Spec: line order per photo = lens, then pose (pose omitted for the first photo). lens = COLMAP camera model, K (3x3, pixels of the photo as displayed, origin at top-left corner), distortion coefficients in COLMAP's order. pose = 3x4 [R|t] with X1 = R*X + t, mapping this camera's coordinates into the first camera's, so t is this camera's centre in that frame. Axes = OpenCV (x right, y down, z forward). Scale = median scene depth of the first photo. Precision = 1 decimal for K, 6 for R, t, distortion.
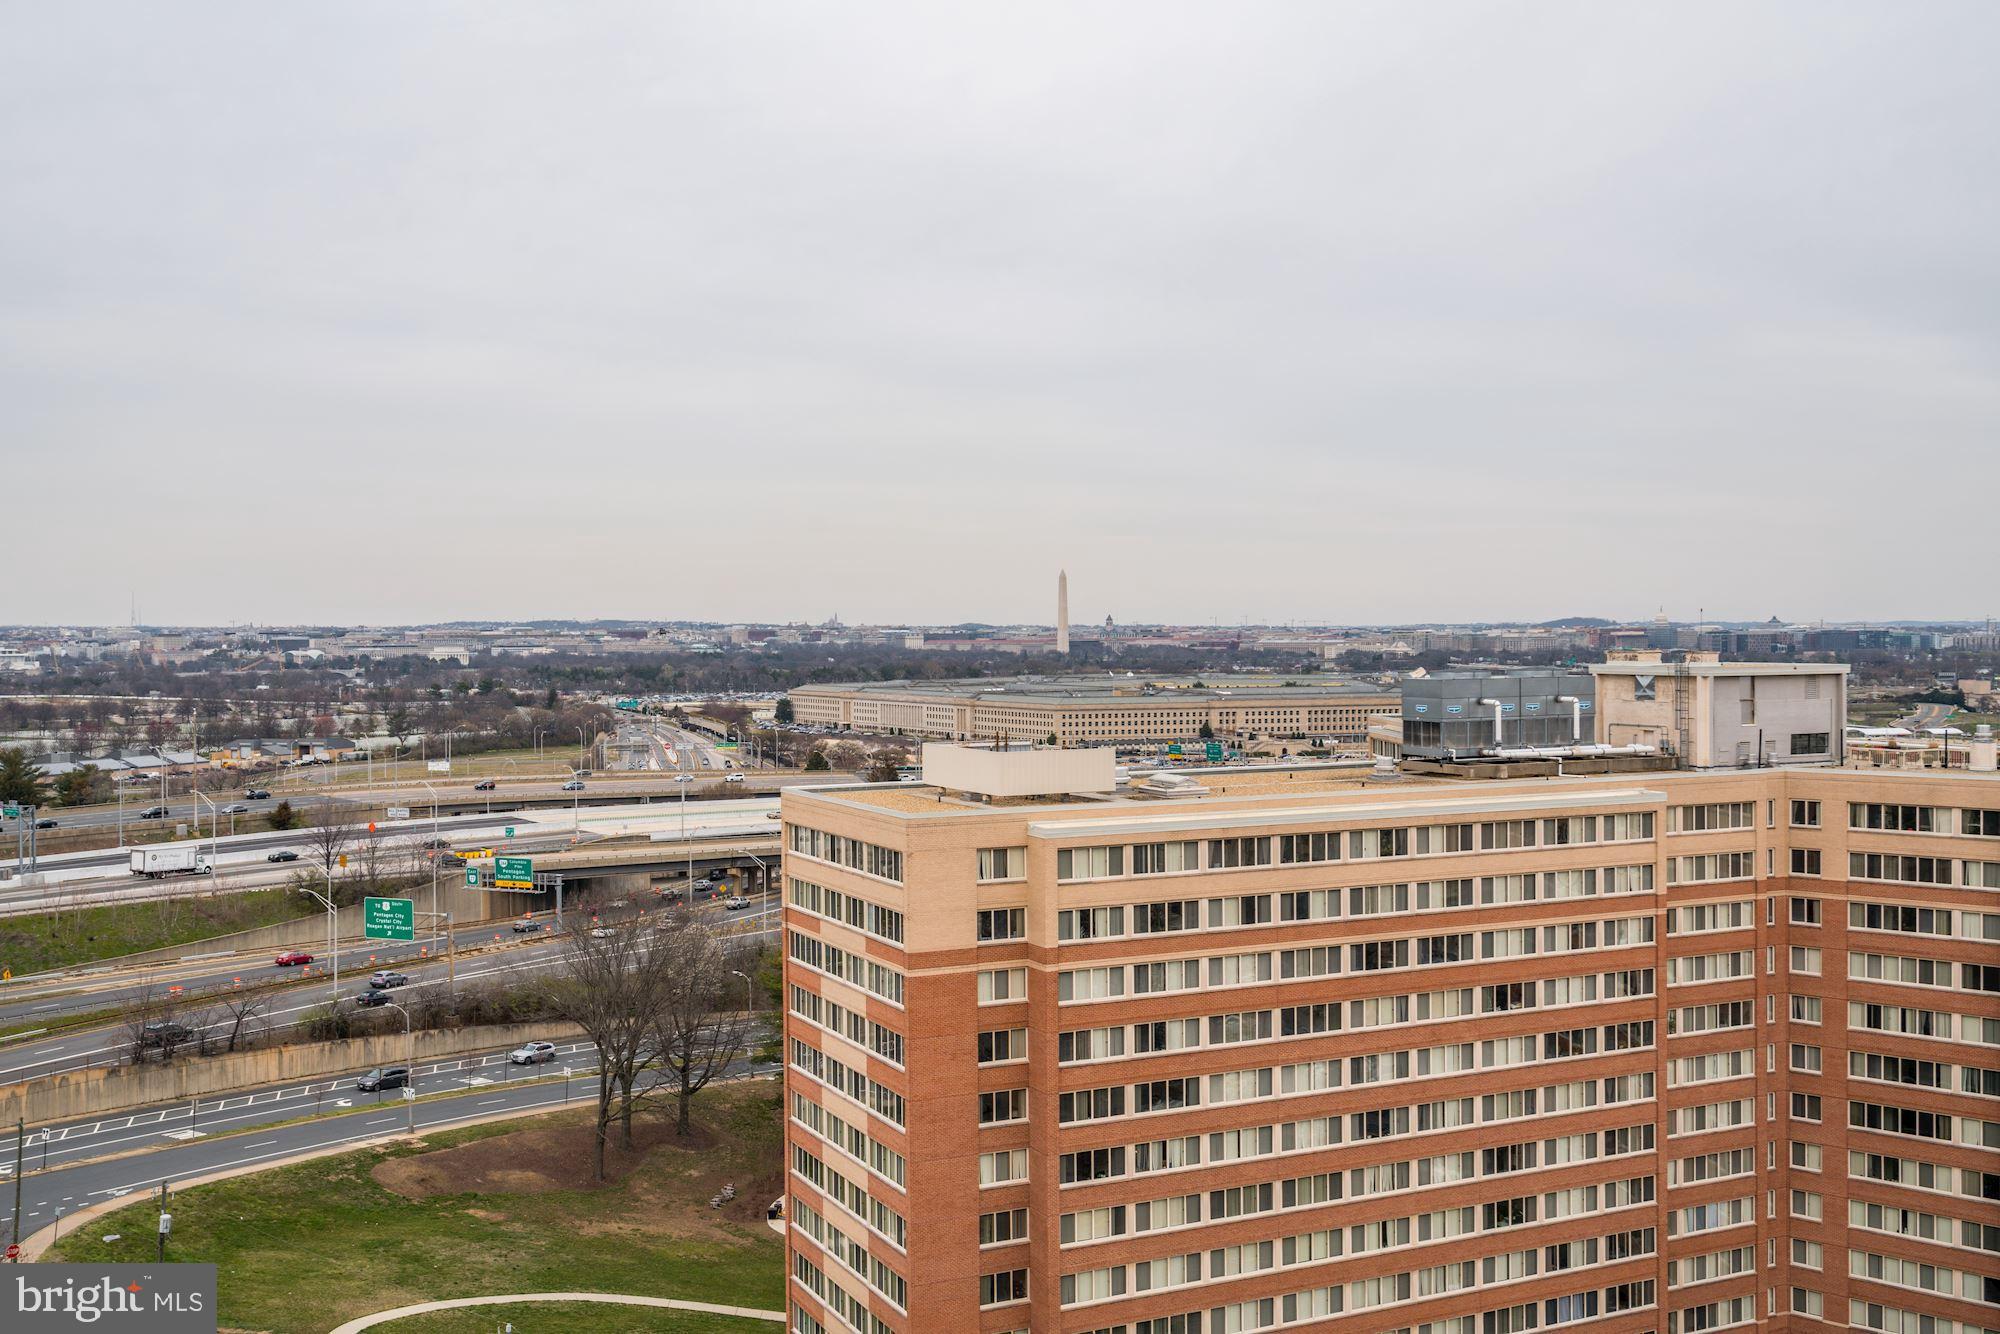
lens RADIAL K [[1989.7, 0, 1000.0], [0, 1989.7, 667.0], [0, 0, 1]] dist [0.005108, 0.000613]
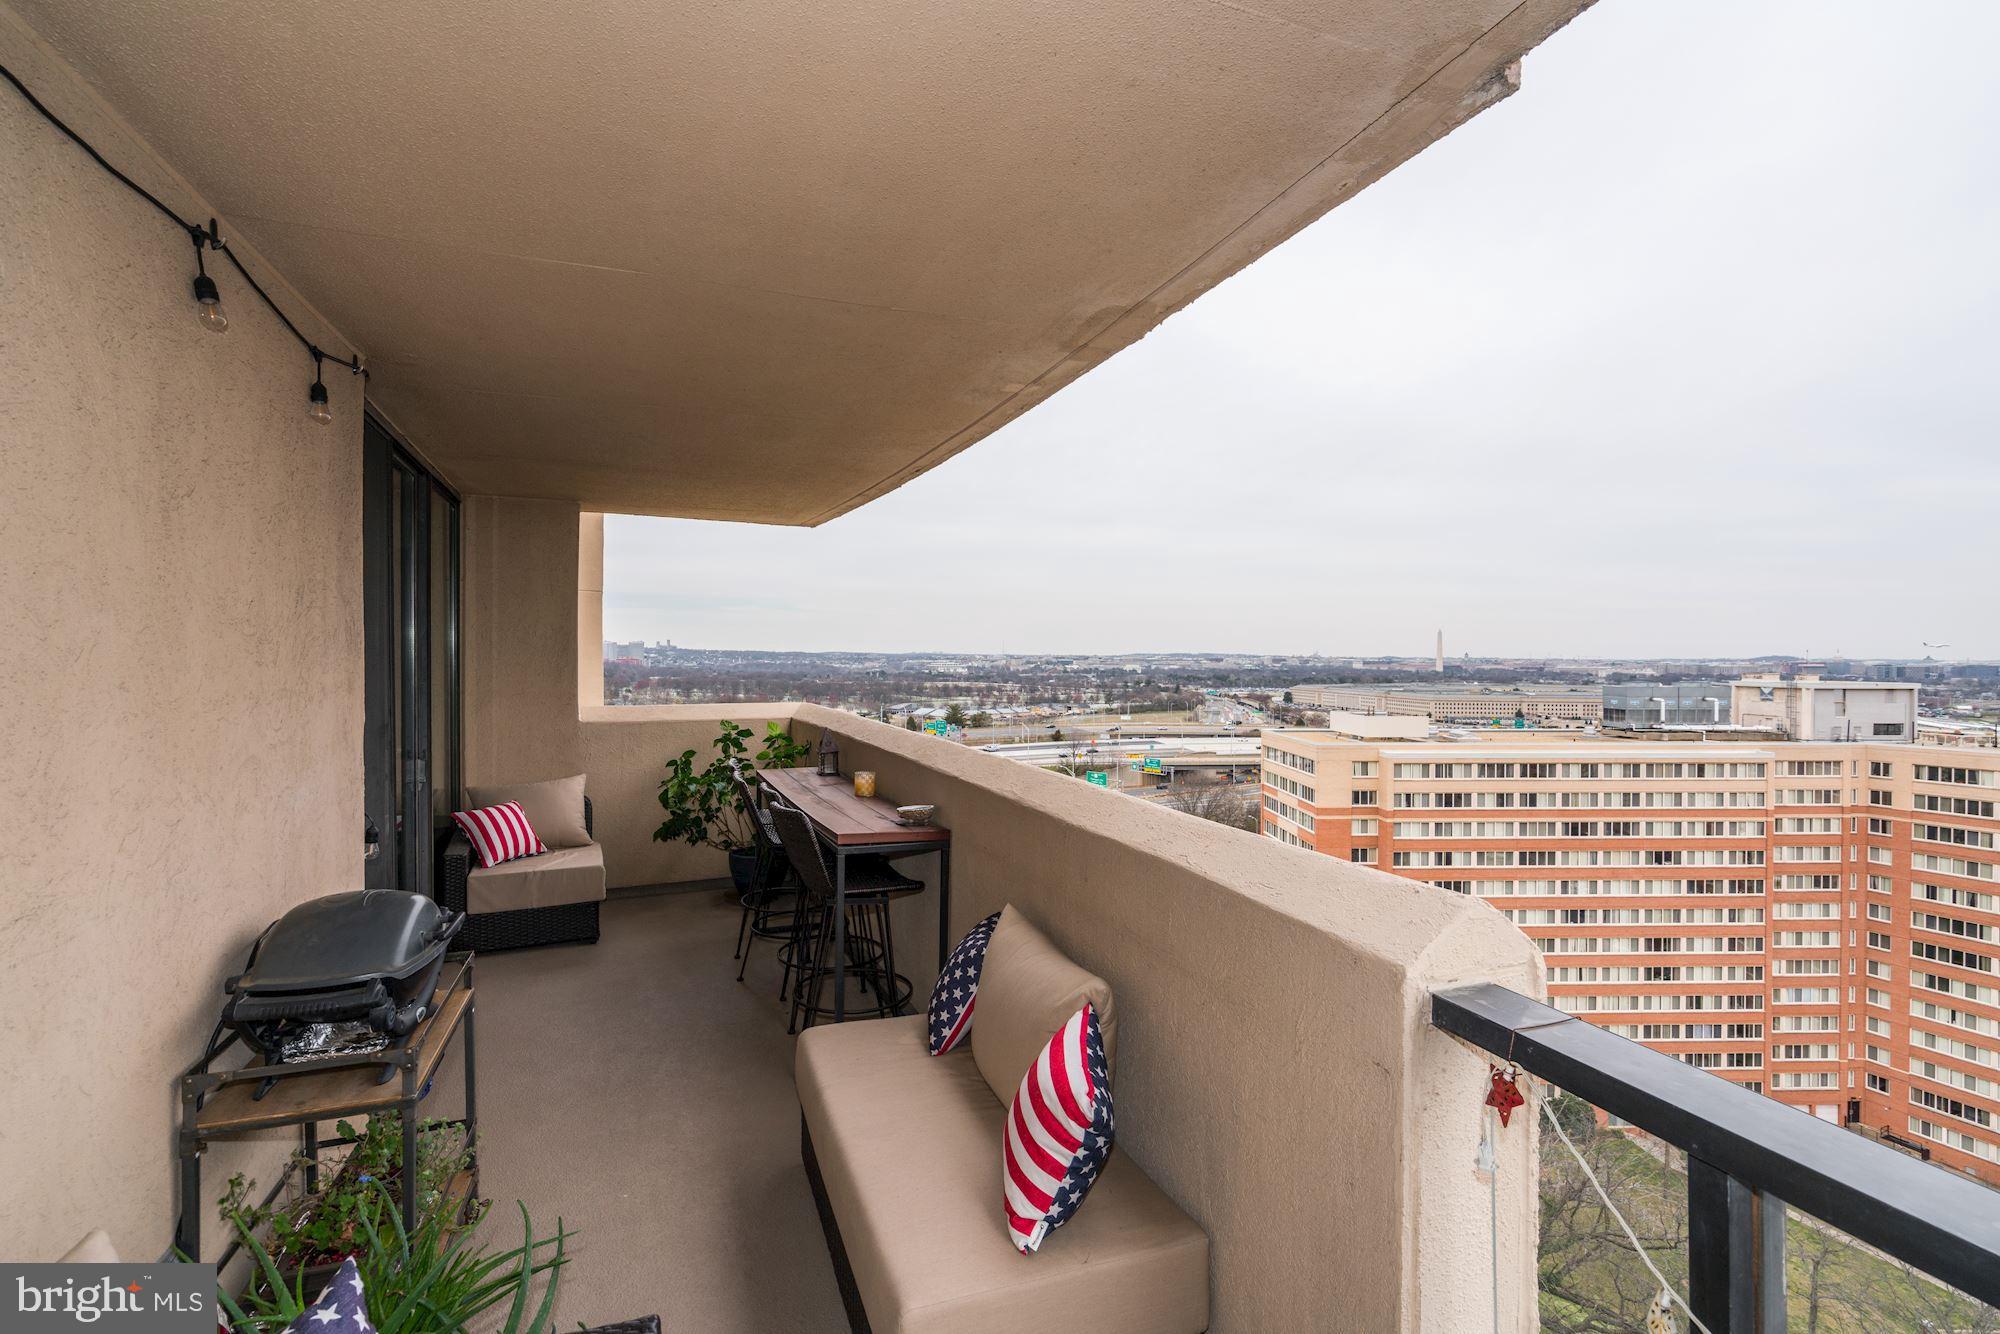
lens RADIAL K [[917.3, 0, 996.0], [0, 917.3, 670.1], [0, 0, 1]] dist [0.009103, 0.000337]
pose [[0.913624, 0.014884, -0.406288, 0.031470], [-0.016909, 0.999856, -0.001394, 0.001829], [0.406209, 0.008143, 0.913744, -0.041042]]
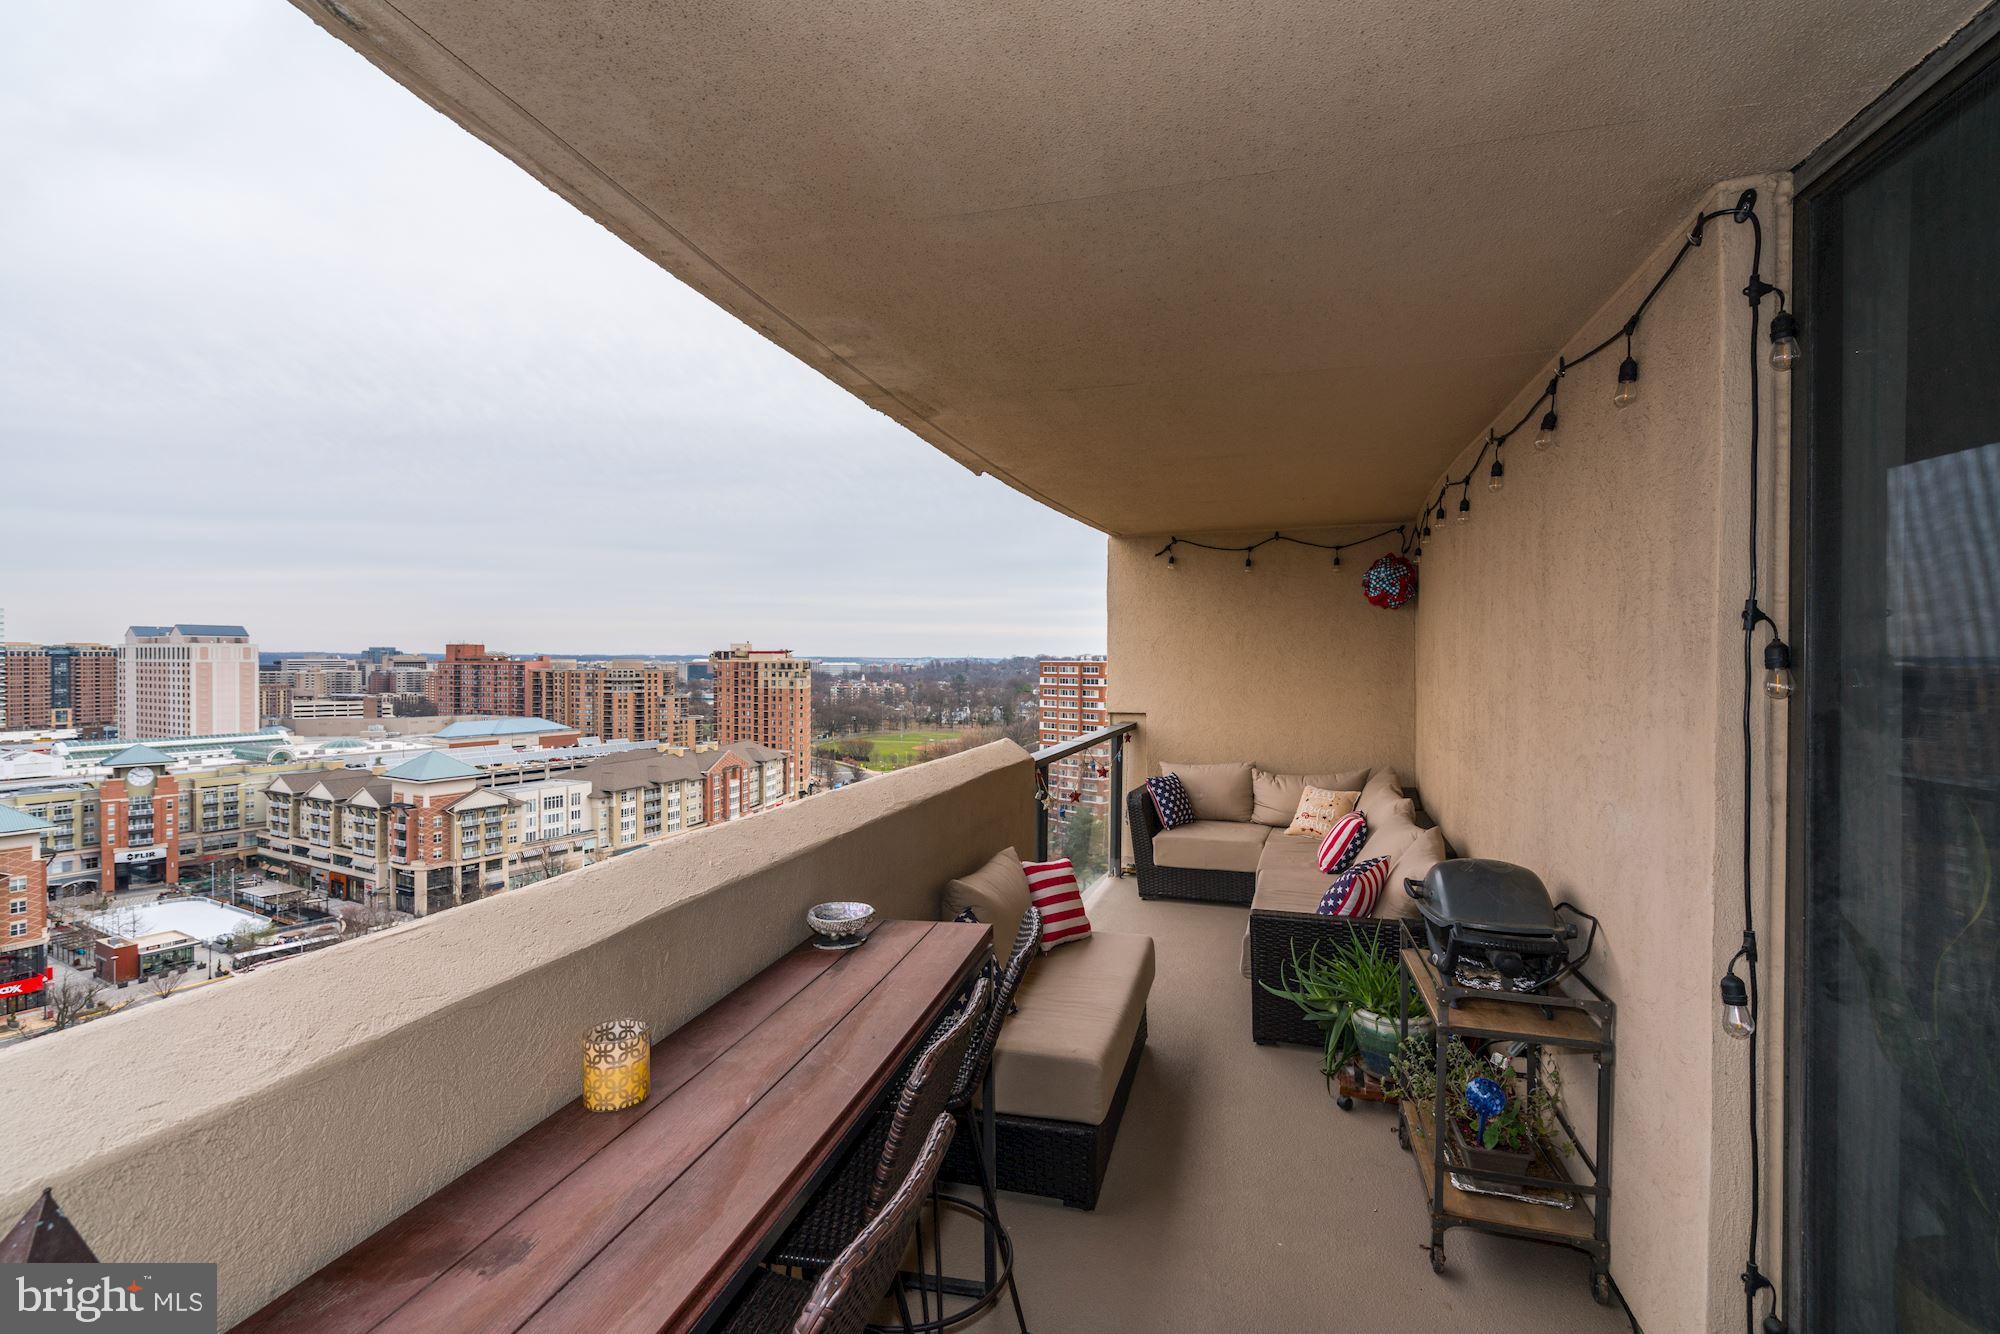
lens RADIAL K [[882.5, 0, 989.6], [0, 882.5, 669.8], [0, 0, 1]] dist [0.003784, 0.000267]
pose [[-0.474443, 0.003515, 0.880279, -0.997243], [0.019393, 0.999791, 0.006460, -0.014519], [-0.880073, 0.020137, -0.474412, 1.007444]]
